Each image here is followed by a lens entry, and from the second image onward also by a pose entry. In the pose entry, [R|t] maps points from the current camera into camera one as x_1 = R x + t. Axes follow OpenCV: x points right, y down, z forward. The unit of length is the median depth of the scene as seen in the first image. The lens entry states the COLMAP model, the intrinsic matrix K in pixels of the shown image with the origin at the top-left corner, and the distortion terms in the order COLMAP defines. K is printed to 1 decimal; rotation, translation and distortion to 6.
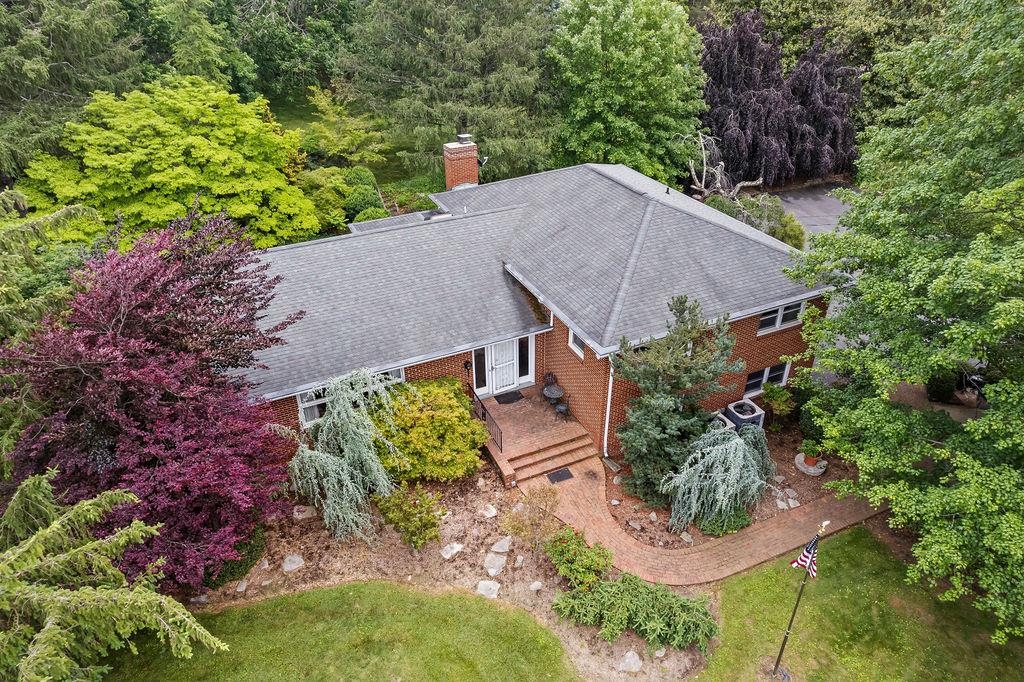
lens RADIAL K [[657.4, 0, 514.8], [0, 657.4, 348.5], [0, 0, 1]] dist [-0.033935, 0.000188]
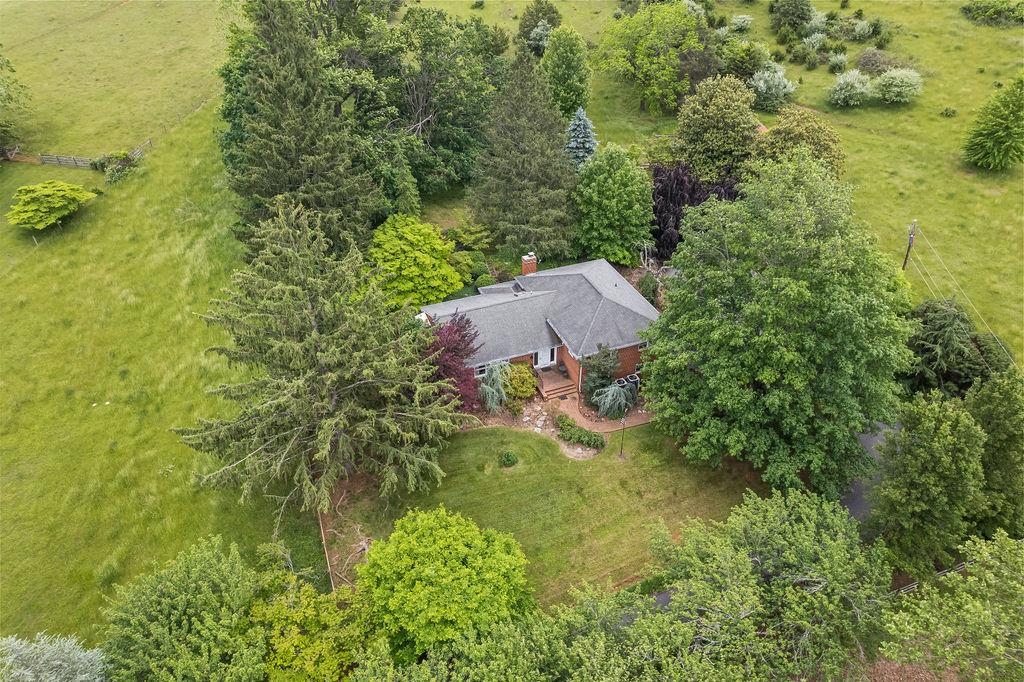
lens RADIAL K [[657.4, 0, 512.8], [0, 657.4, 336.7], [0, 0, 1]] dist [-0.033935, 0.000188]
pose [[0.997597, 0.038525, -0.057590, 0.004670], [-0.035050, 0.997572, 0.060183, -0.232723], [0.059769, -0.058020, 0.996525, -1.810144]]
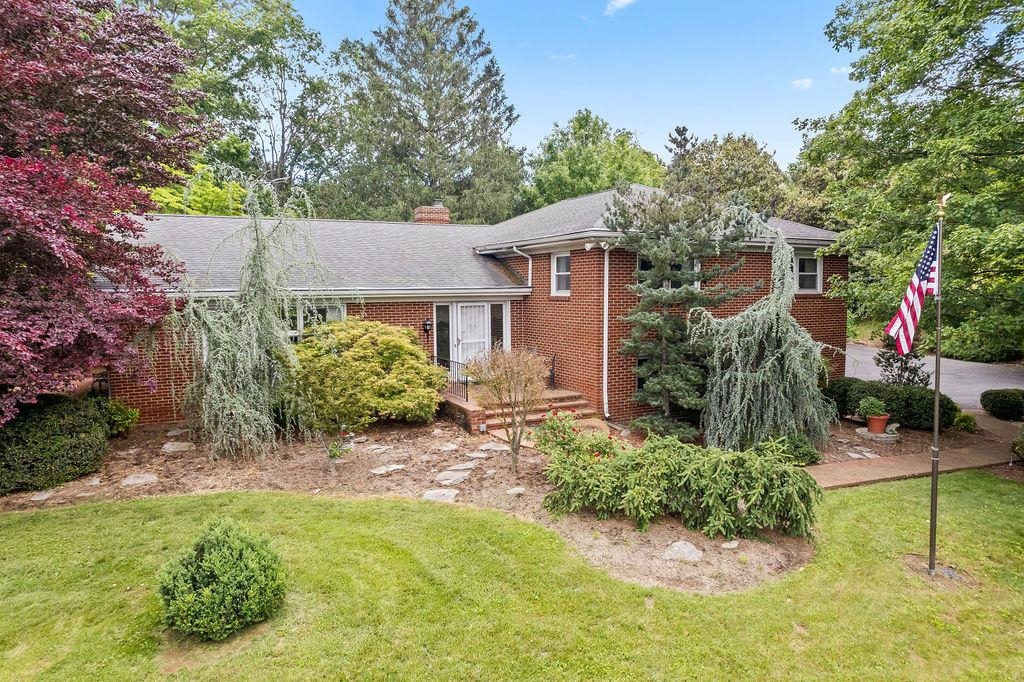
lens RADIAL K [[657.4, 0, 514.4], [0, 657.4, 341.0], [0, 0, 1]] dist [-0.033935, 0.000188]
pose [[0.999335, 0.001104, 0.036438, 0.006106], [0.016101, 0.883397, -0.468348, 0.434012], [-0.032707, 0.468624, 0.882792, 0.303604]]
